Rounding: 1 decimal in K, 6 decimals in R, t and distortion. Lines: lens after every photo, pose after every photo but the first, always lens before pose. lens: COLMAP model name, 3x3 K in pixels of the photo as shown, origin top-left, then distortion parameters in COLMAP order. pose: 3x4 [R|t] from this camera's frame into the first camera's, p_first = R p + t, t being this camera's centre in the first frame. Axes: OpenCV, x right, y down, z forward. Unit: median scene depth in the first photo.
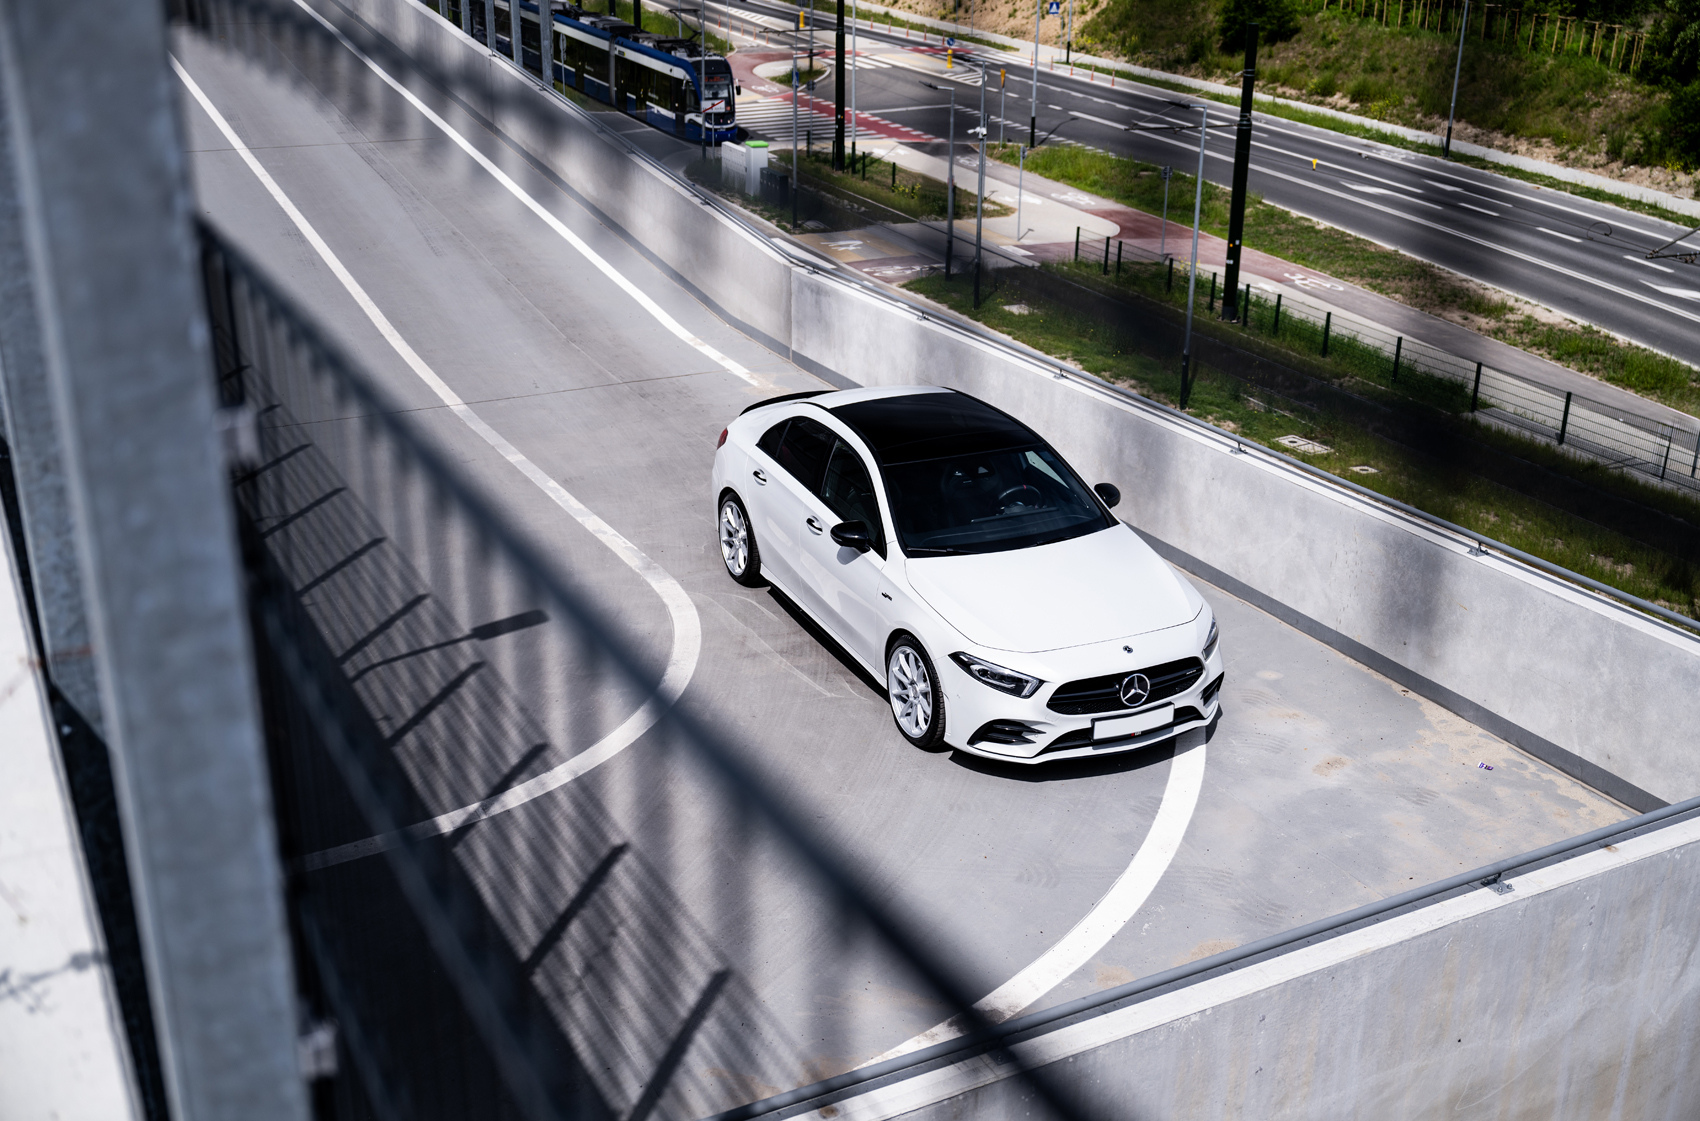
lens RADIAL K [[1796.7, 0, 850.0], [0, 1796.7, 560.5], [0, 0, 1]] dist [-0.101374, 0.002459]
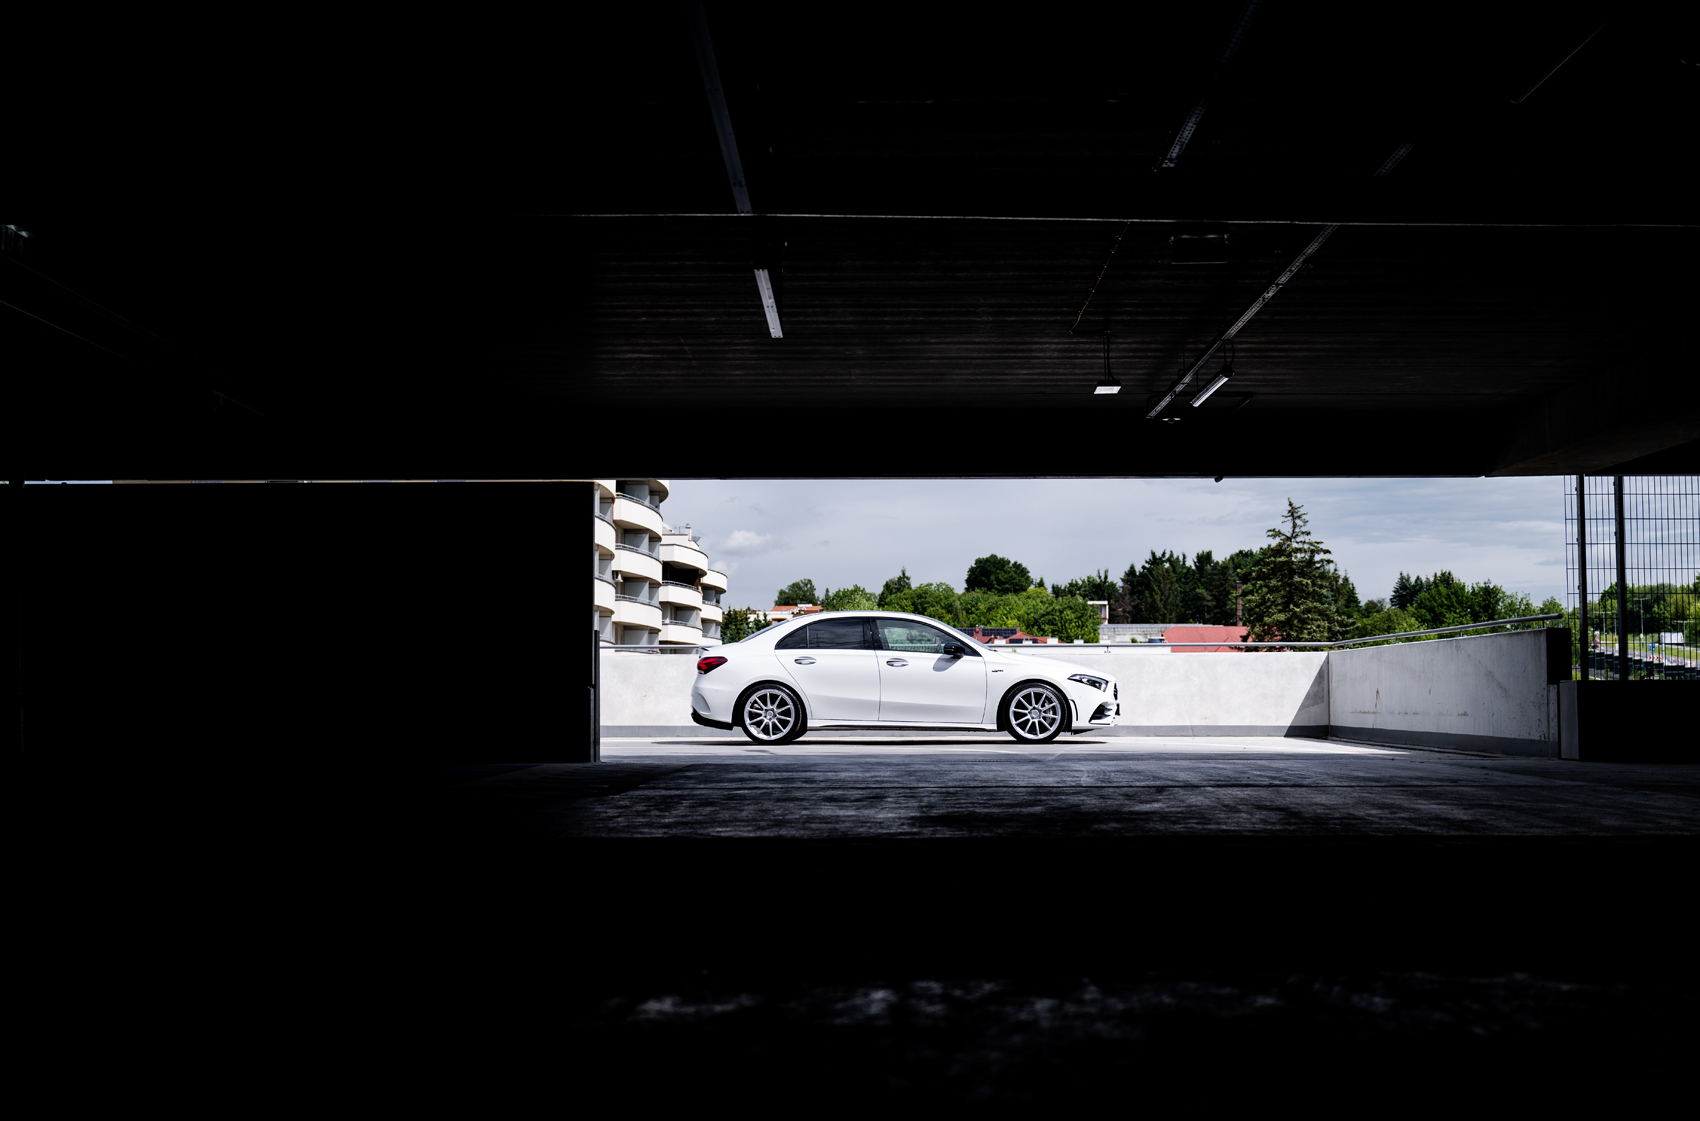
lens RADIAL K [[1886.5, 0, 850.0], [0, 1886.5, 560.5], [0, 0, 1]] dist [-0.019889, -0.002352]
pose [[0.466729, 0.057984, 0.882498, -1.796274], [0.332277, 0.913247, -0.235737, 0.327788], [-0.819607, 0.403258, 0.406972, 0.324709]]
